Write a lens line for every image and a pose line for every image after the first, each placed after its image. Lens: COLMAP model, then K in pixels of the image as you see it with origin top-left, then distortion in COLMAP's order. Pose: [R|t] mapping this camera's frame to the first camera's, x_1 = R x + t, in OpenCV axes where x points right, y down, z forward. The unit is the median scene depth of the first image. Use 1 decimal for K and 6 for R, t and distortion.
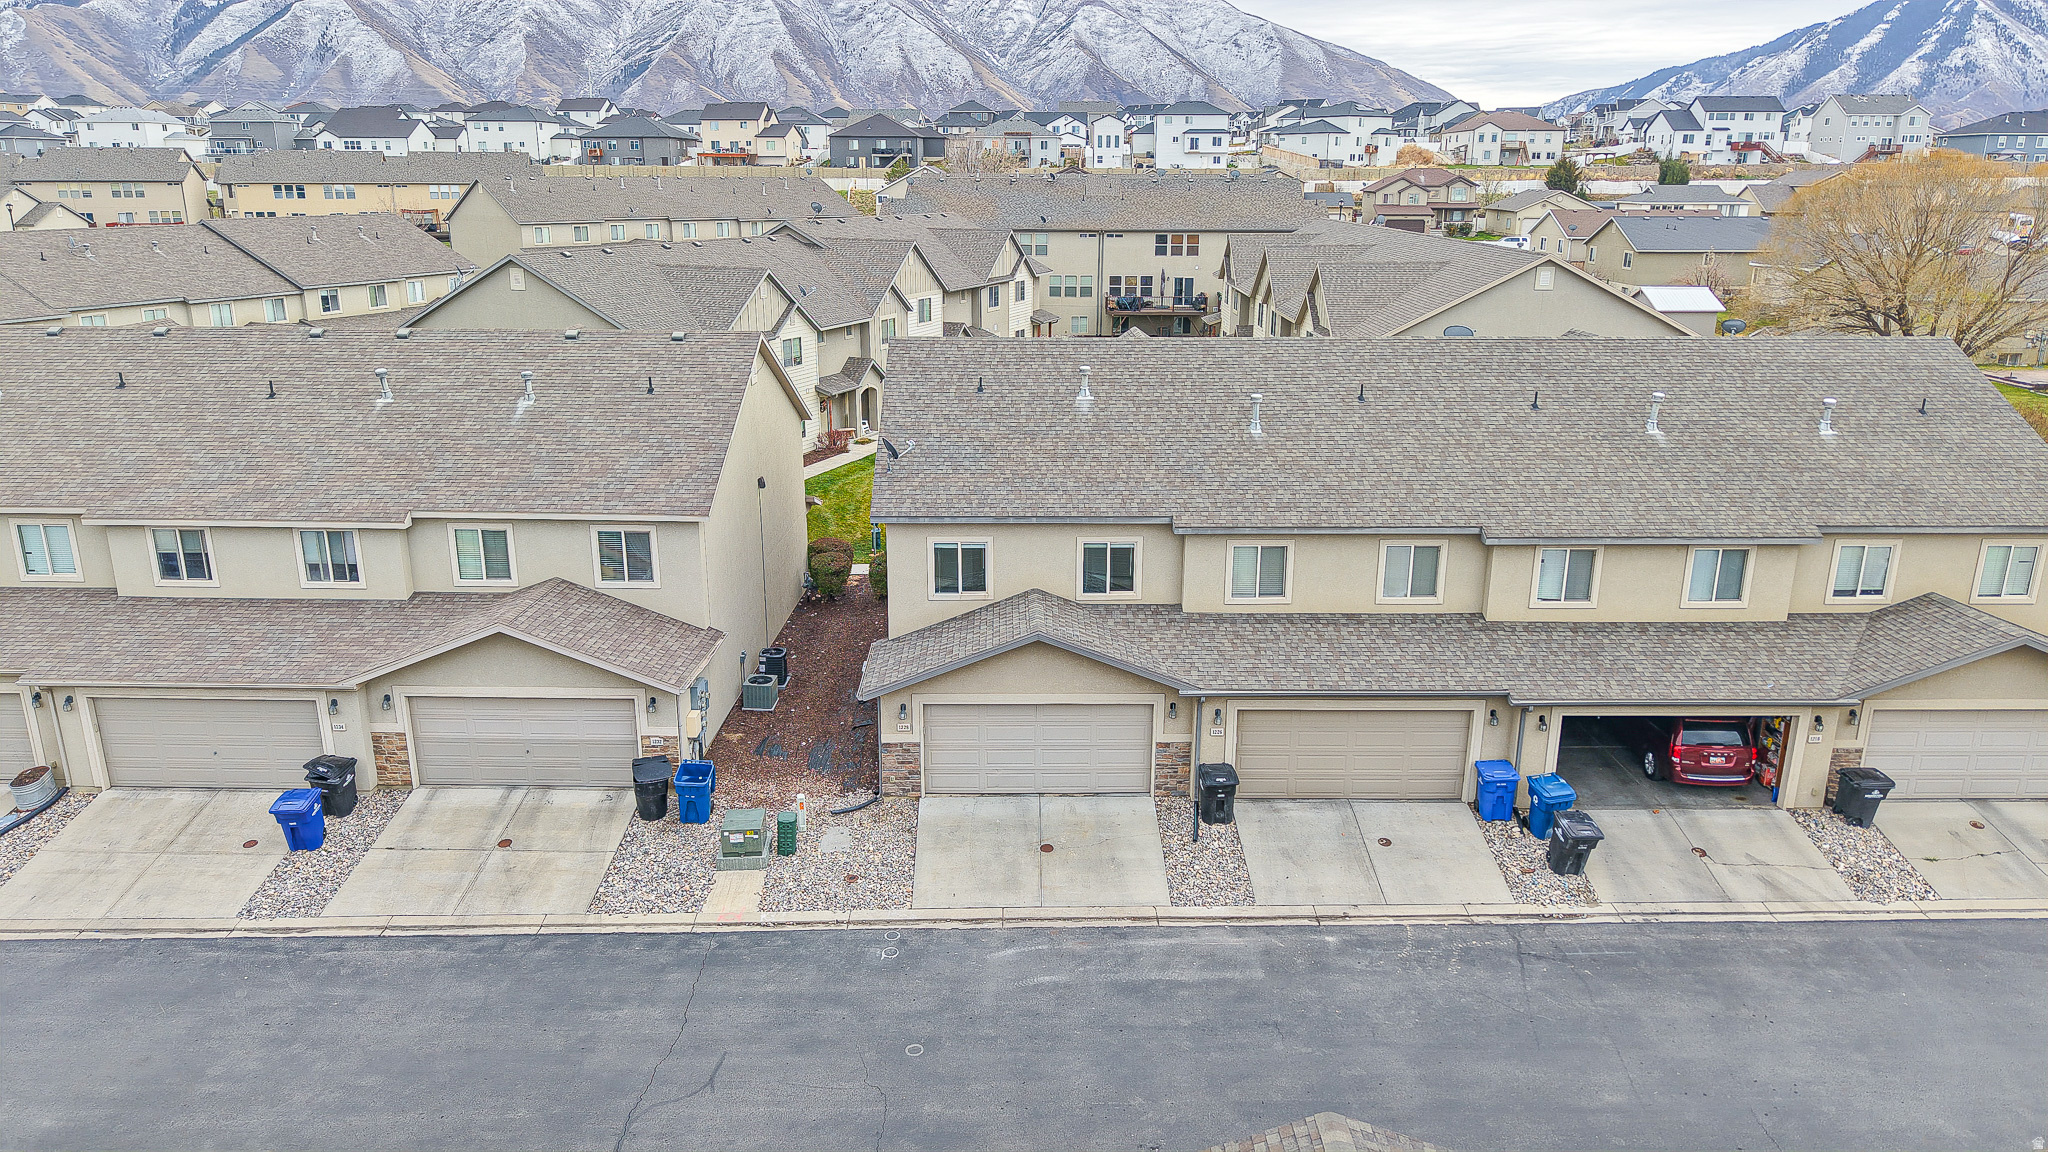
lens RADIAL K [[1340.8, 0, 1024.0], [0, 1340.8, 576.0], [0, 0, 1]] dist [0.112502, -0.177602]
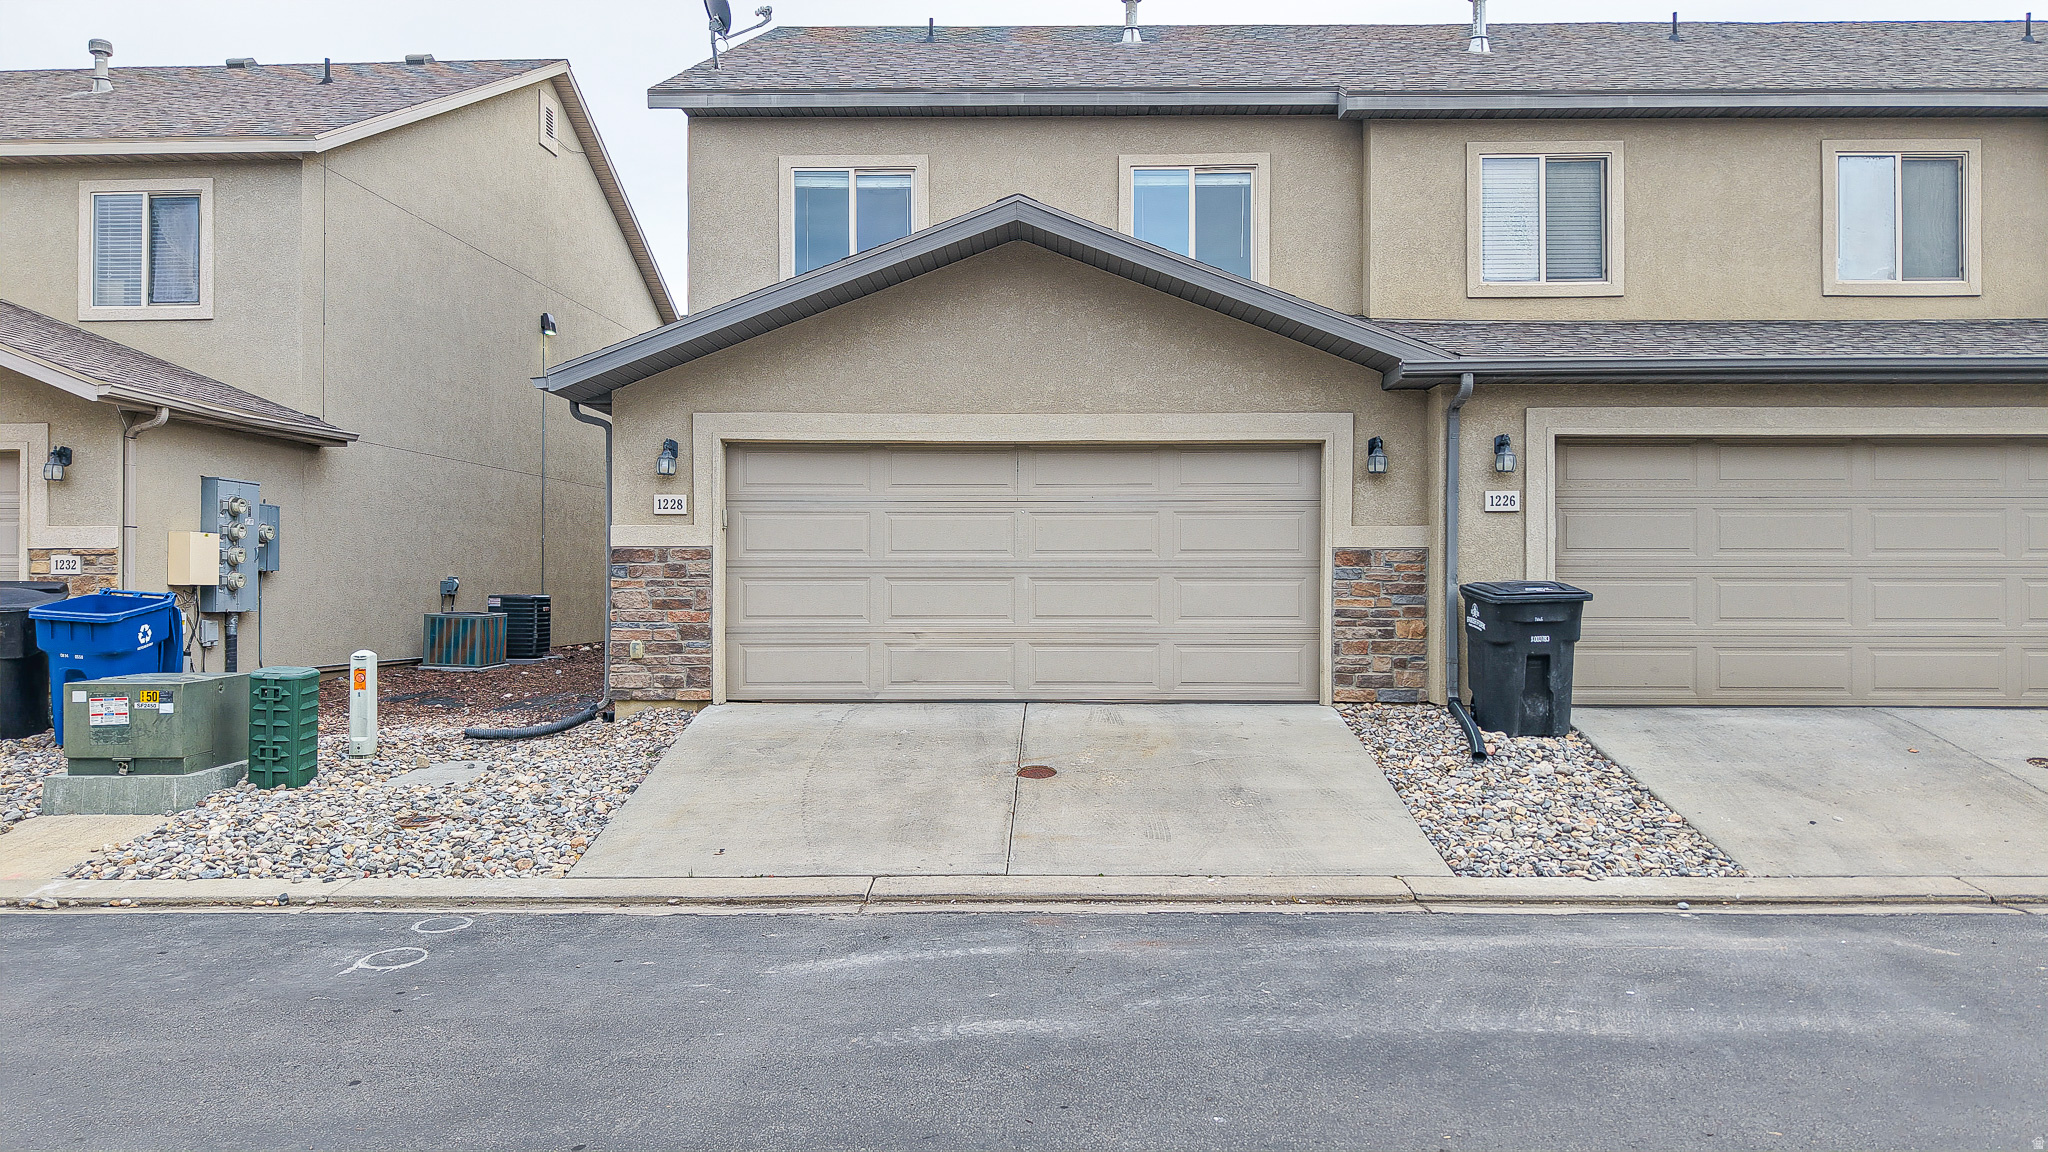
lens RADIAL K [[1367.5, 0, 1024.0], [0, 1367.5, 576.0], [0, 0, 1]] dist [0.022805, -0.028253]
pose [[0.999447, -0.000716, -0.033259, 0.024037], [-0.008890, 0.957656, -0.287779, 0.242120], [0.032056, 0.287915, 0.957119, 0.630457]]
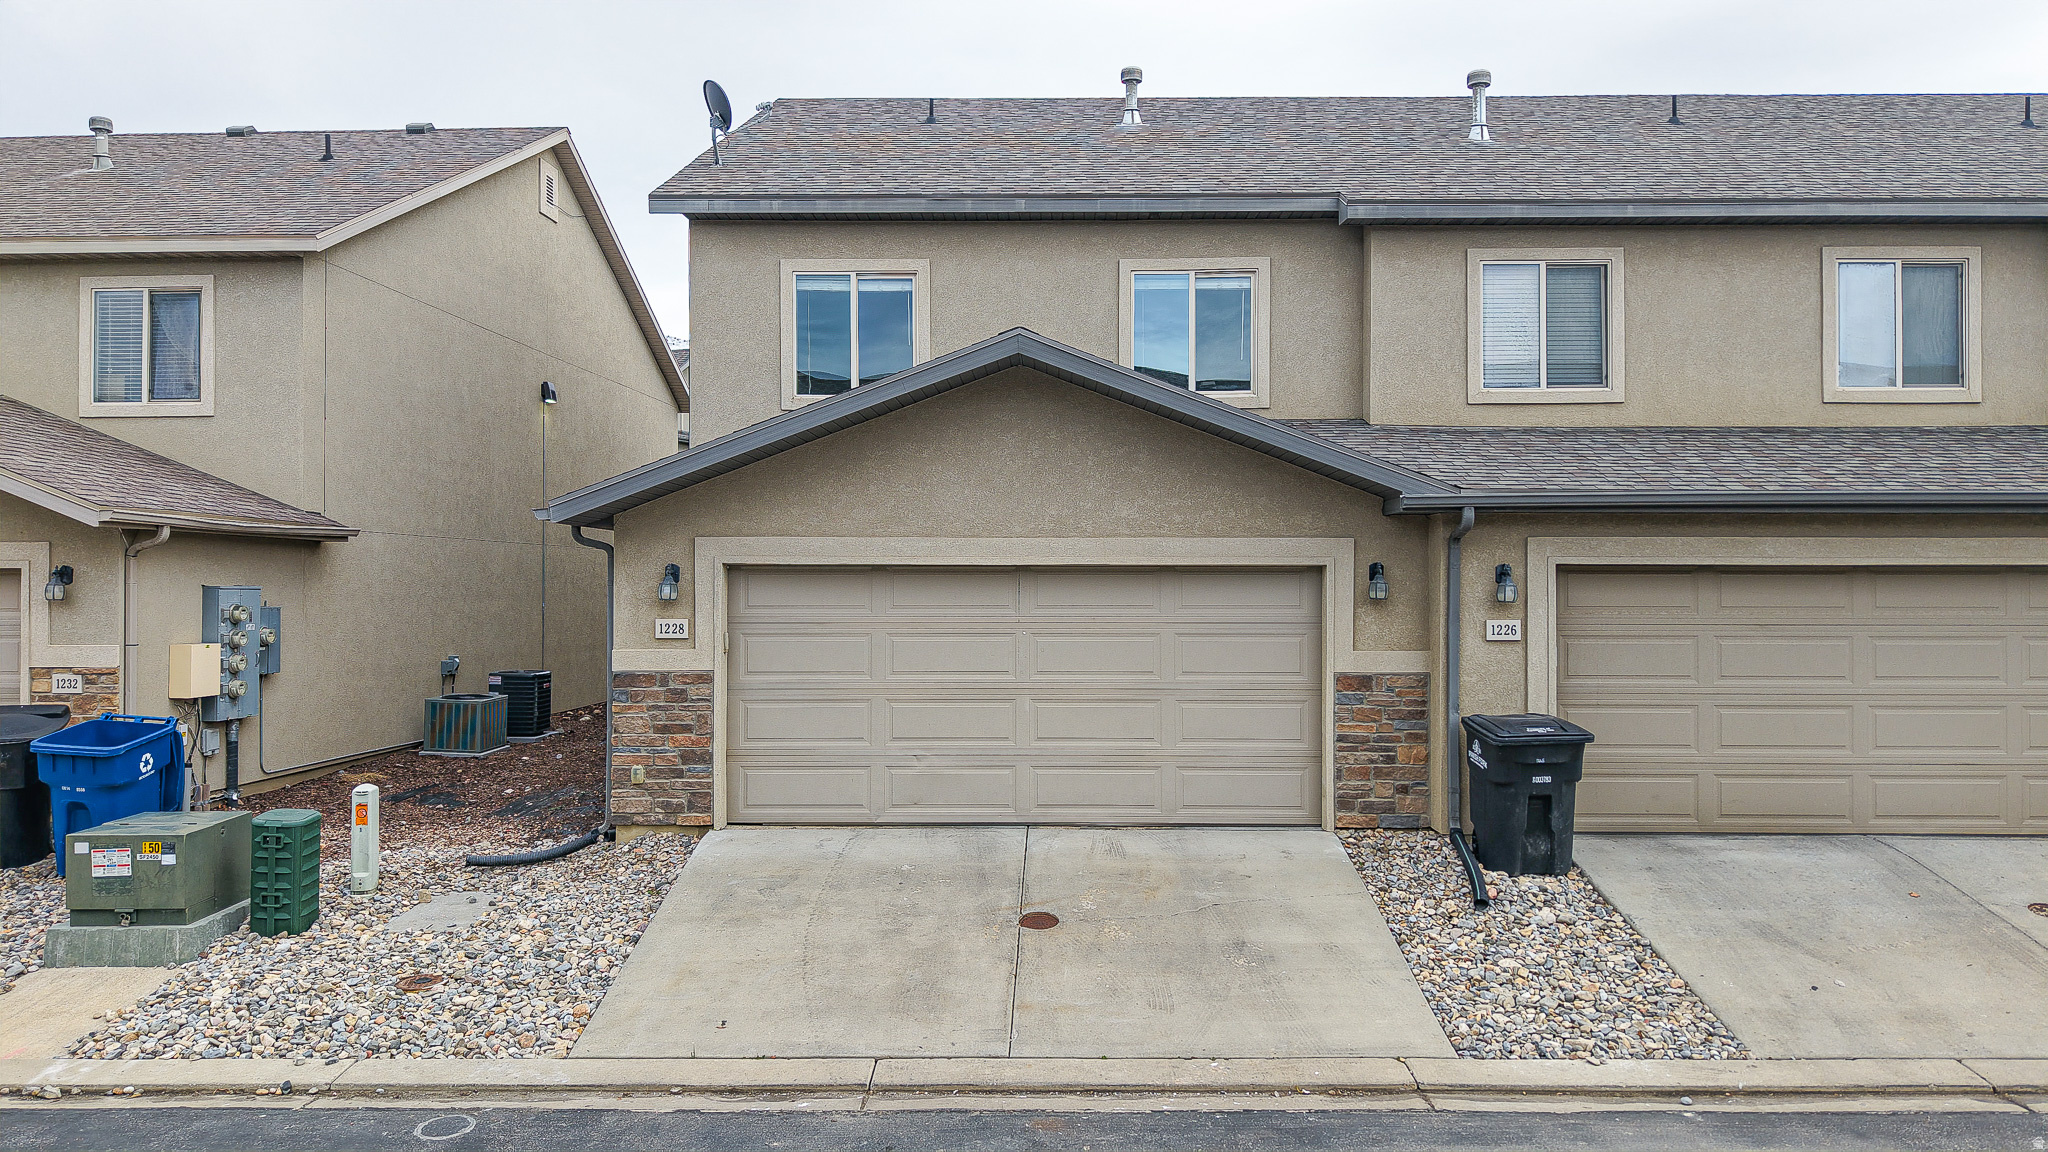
lens RADIAL K [[1367.5, 0, 1024.0], [0, 1367.5, 576.0], [0, 0, 1]] dist [0.022805, -0.028253]
pose [[0.999464, -0.001443, -0.032704, 0.023457], [-0.008058, 0.957443, -0.288509, 0.208728], [0.031728, 0.288618, 0.956919, 0.620233]]
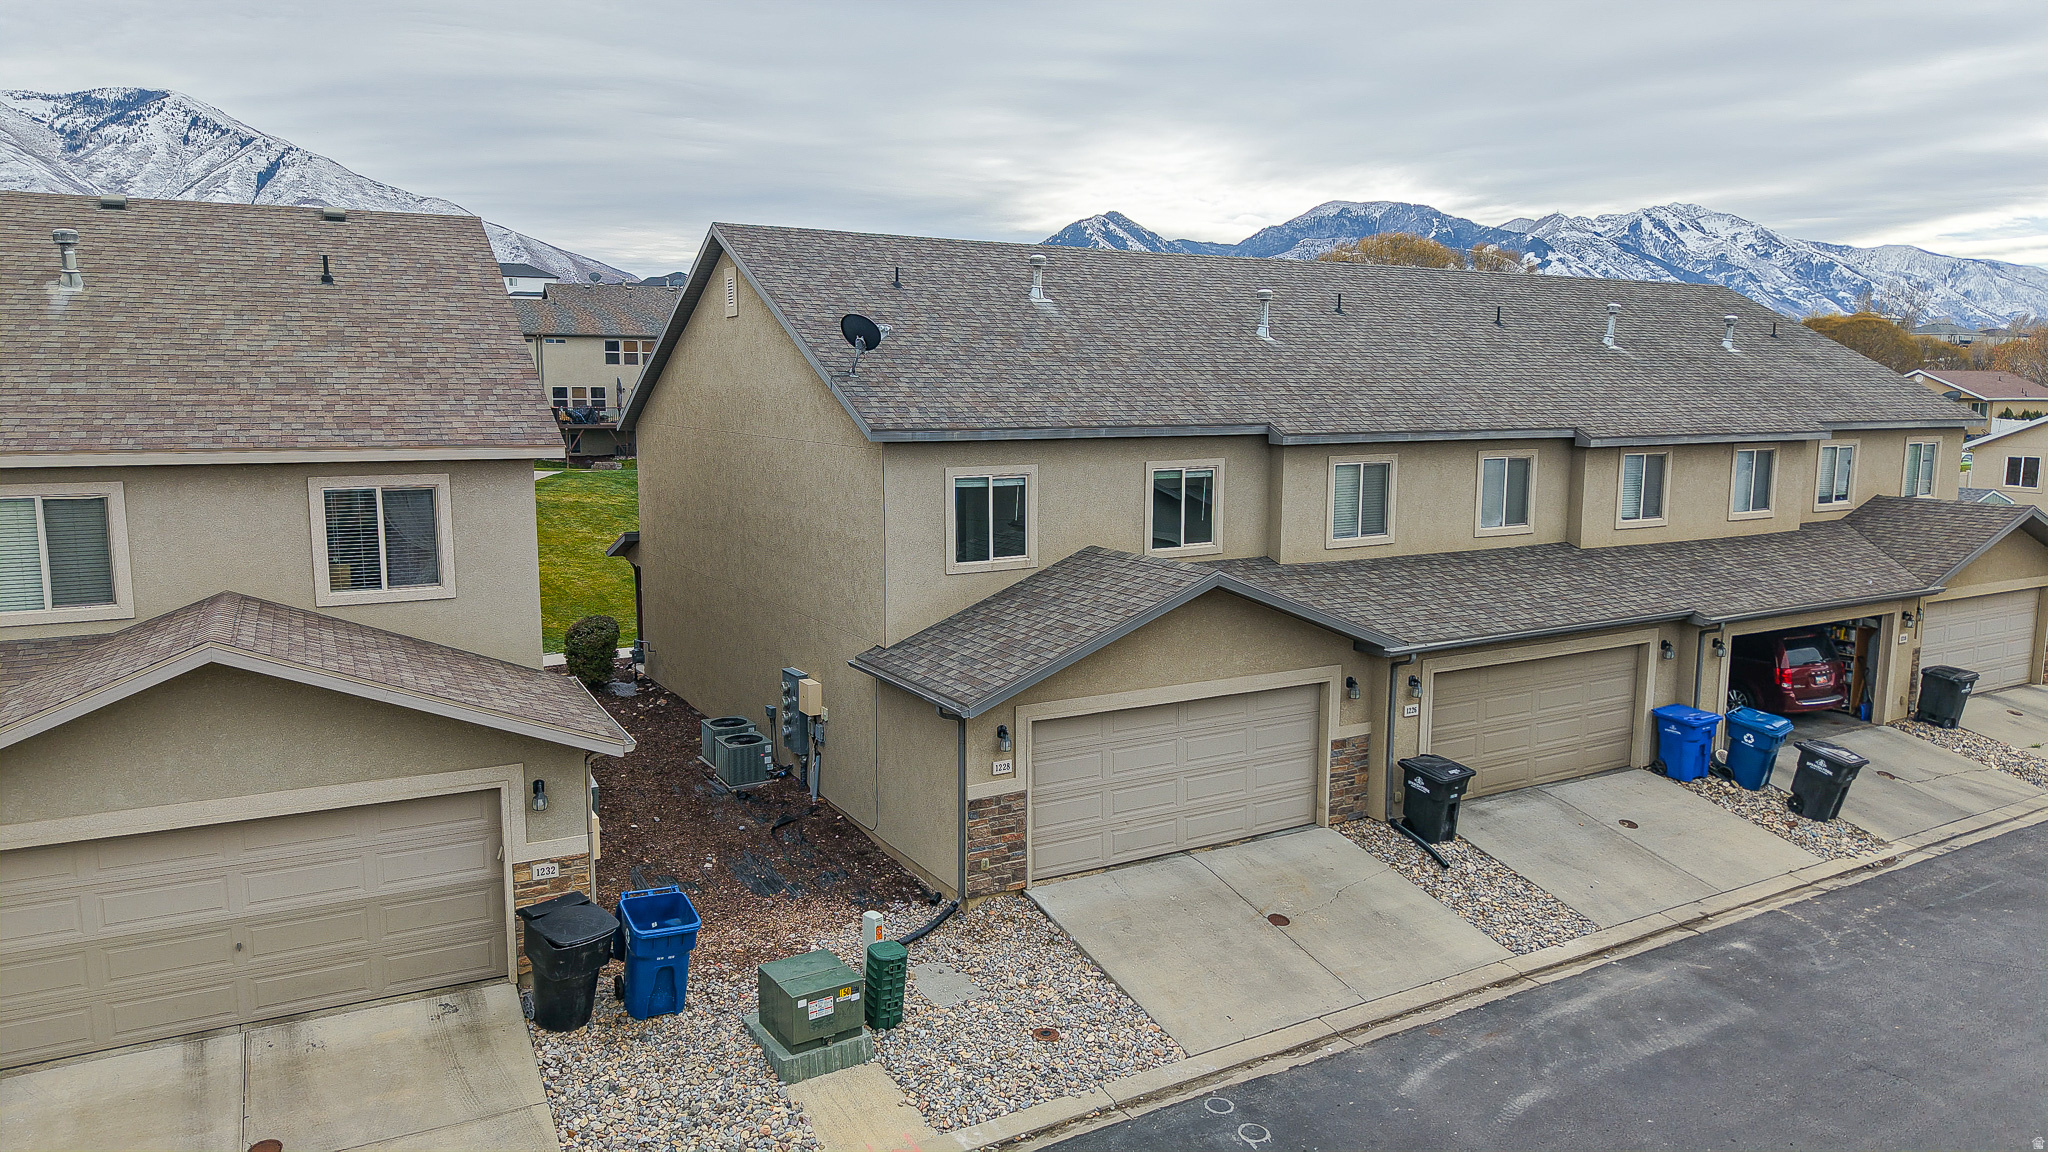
lens RADIAL K [[1351.4, 0, 1024.0], [0, 1351.4, 576.0], [0, 0, 1]] dist [0.055628, -0.070304]
pose [[0.871263, -0.068159, 0.486060, -0.358565], [0.136442, 0.984911, -0.106460, 0.093746], [-0.471470, 0.159073, 0.867417, 0.470397]]
